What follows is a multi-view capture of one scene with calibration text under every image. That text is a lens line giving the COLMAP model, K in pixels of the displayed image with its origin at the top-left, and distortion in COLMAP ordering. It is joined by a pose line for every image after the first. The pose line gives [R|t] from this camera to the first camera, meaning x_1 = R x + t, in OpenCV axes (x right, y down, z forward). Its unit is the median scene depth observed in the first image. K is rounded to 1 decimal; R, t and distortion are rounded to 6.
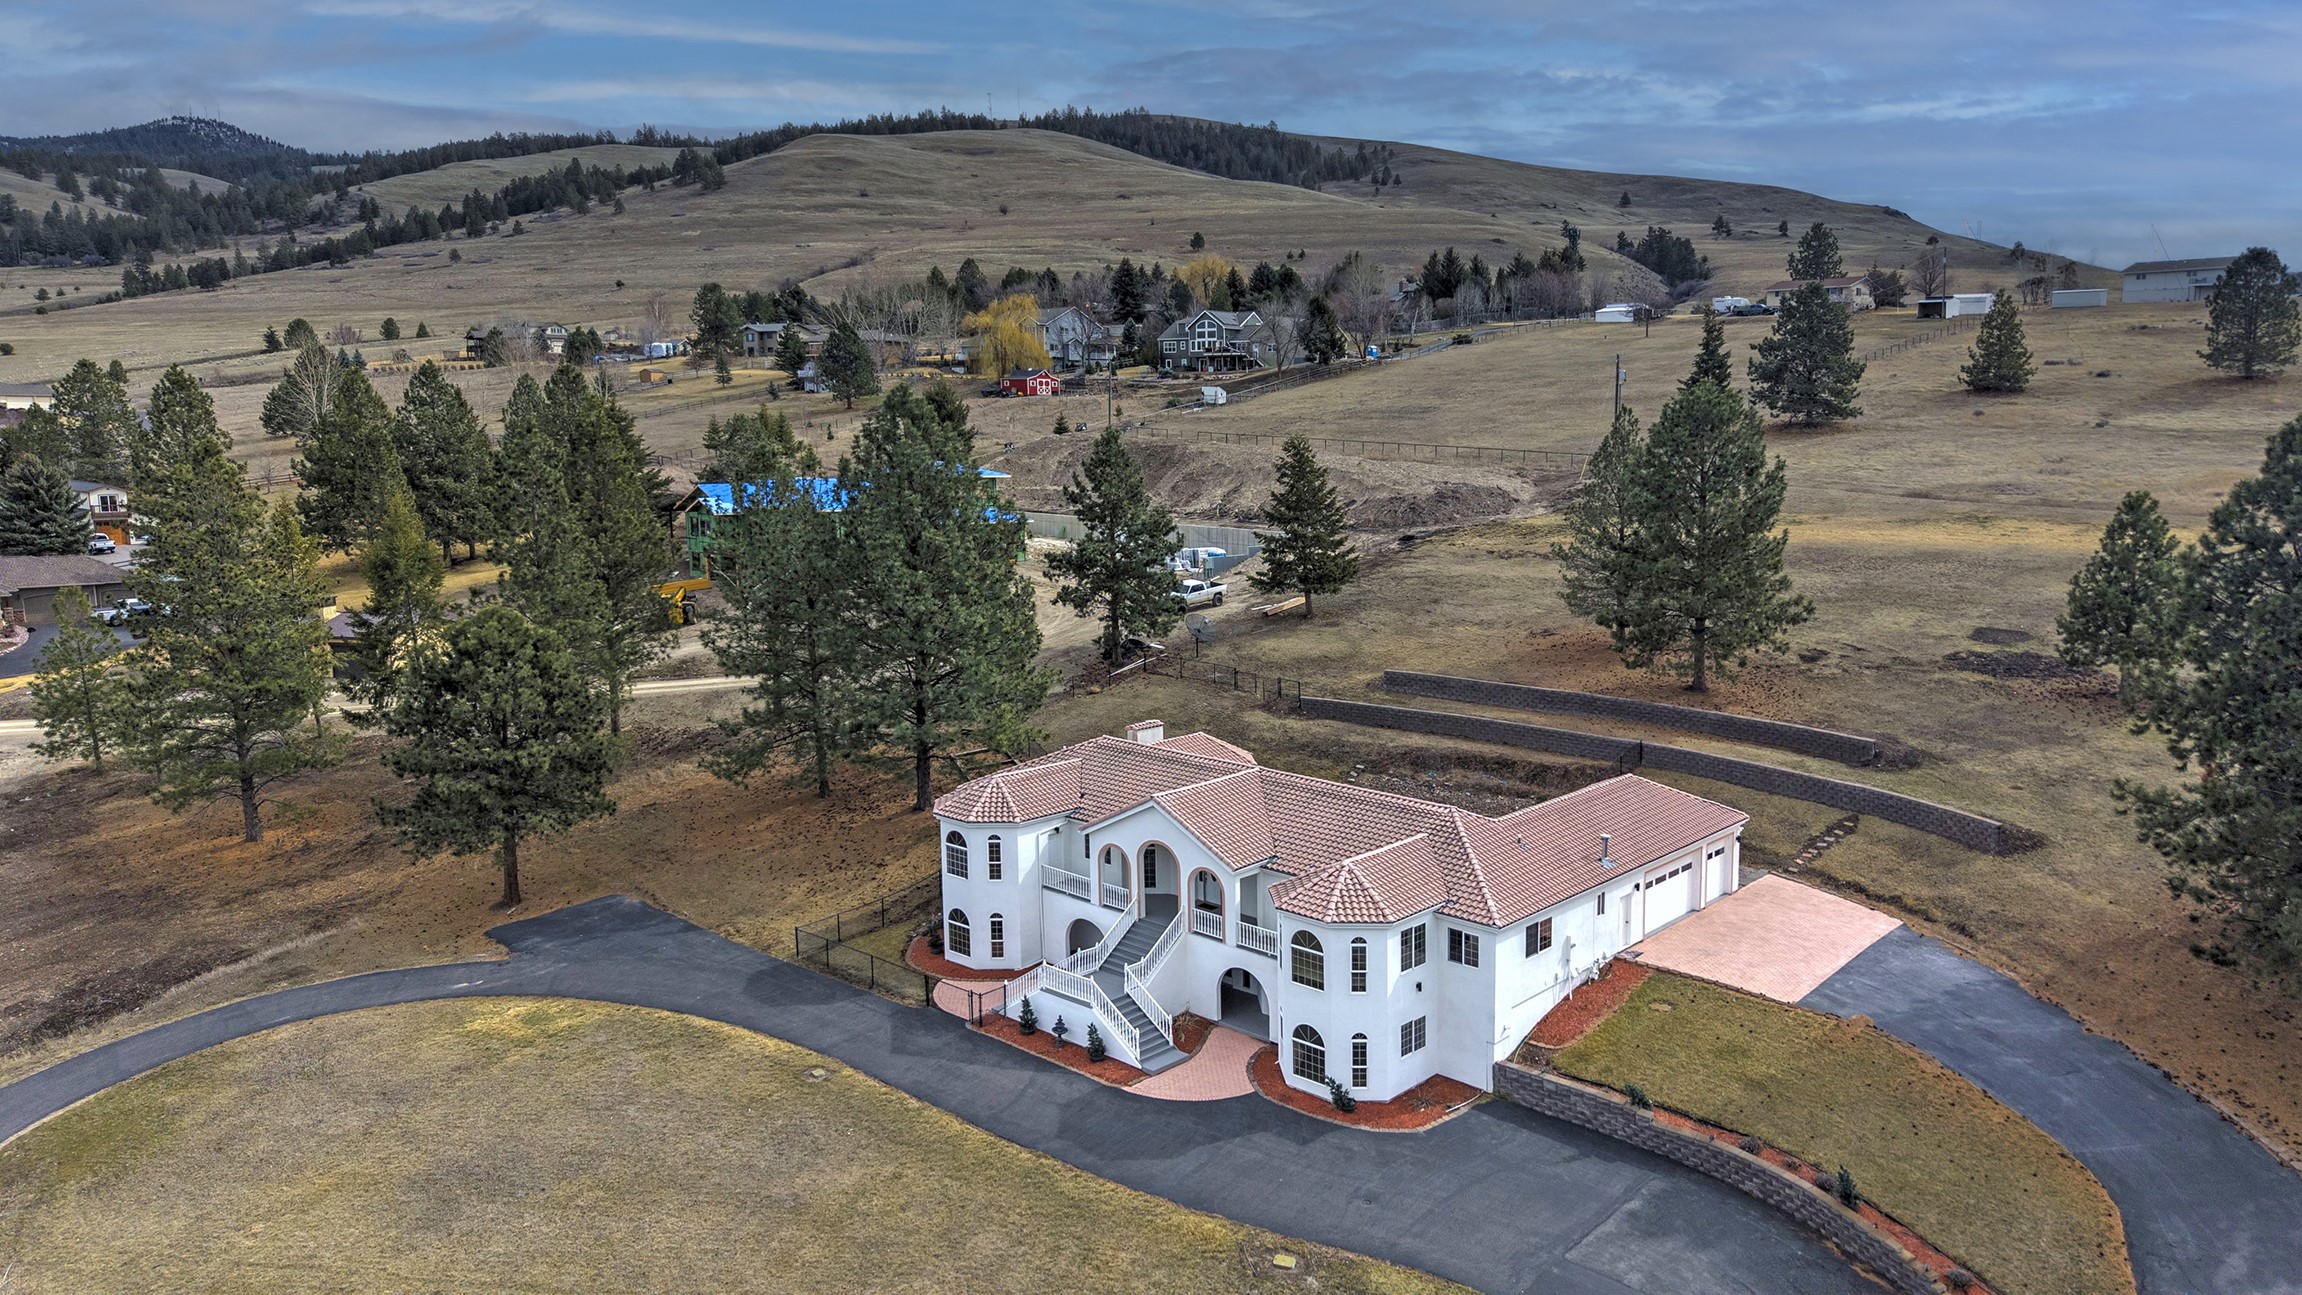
lens RADIAL K [[1535.2, 0, 1161.7], [0, 1535.2, 660.9], [0, 0, 1]] dist [0.019594, -0.017423]
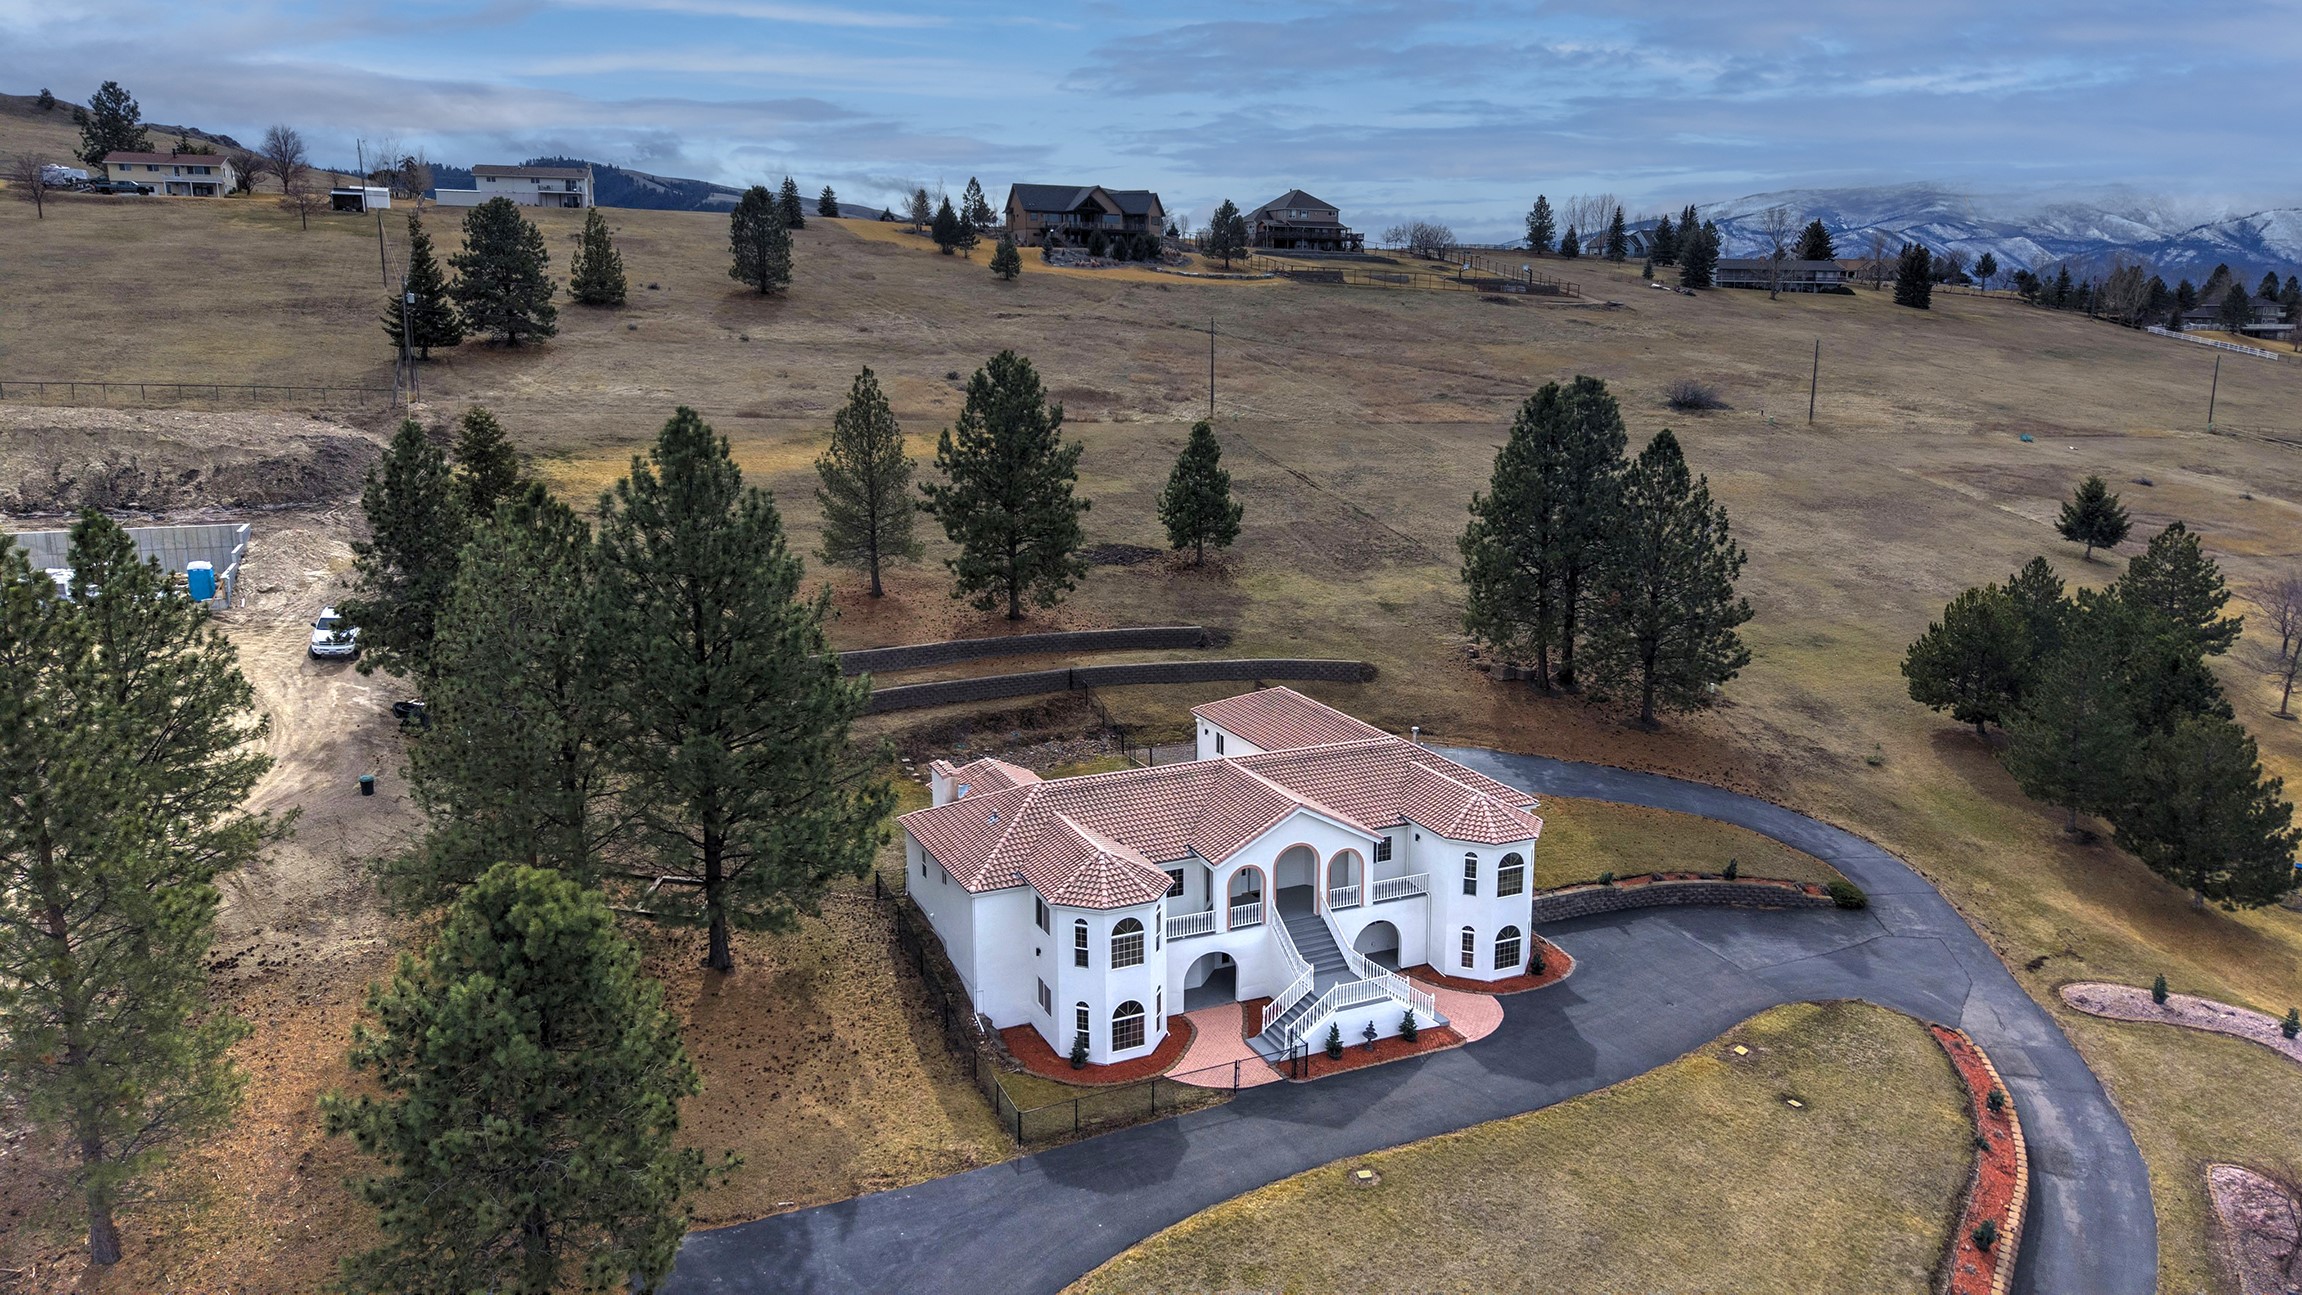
lens RADIAL K [[1535.2, 0, 1154.3], [0, 1535.2, 643.9], [0, 0, 1]] dist [0.019594, -0.017423]
pose [[0.385281, -0.209619, 0.898676, -0.910265], [0.136488, 0.976092, 0.169162, -0.199720], [-0.912650, 0.057484, 0.404680, 0.611806]]
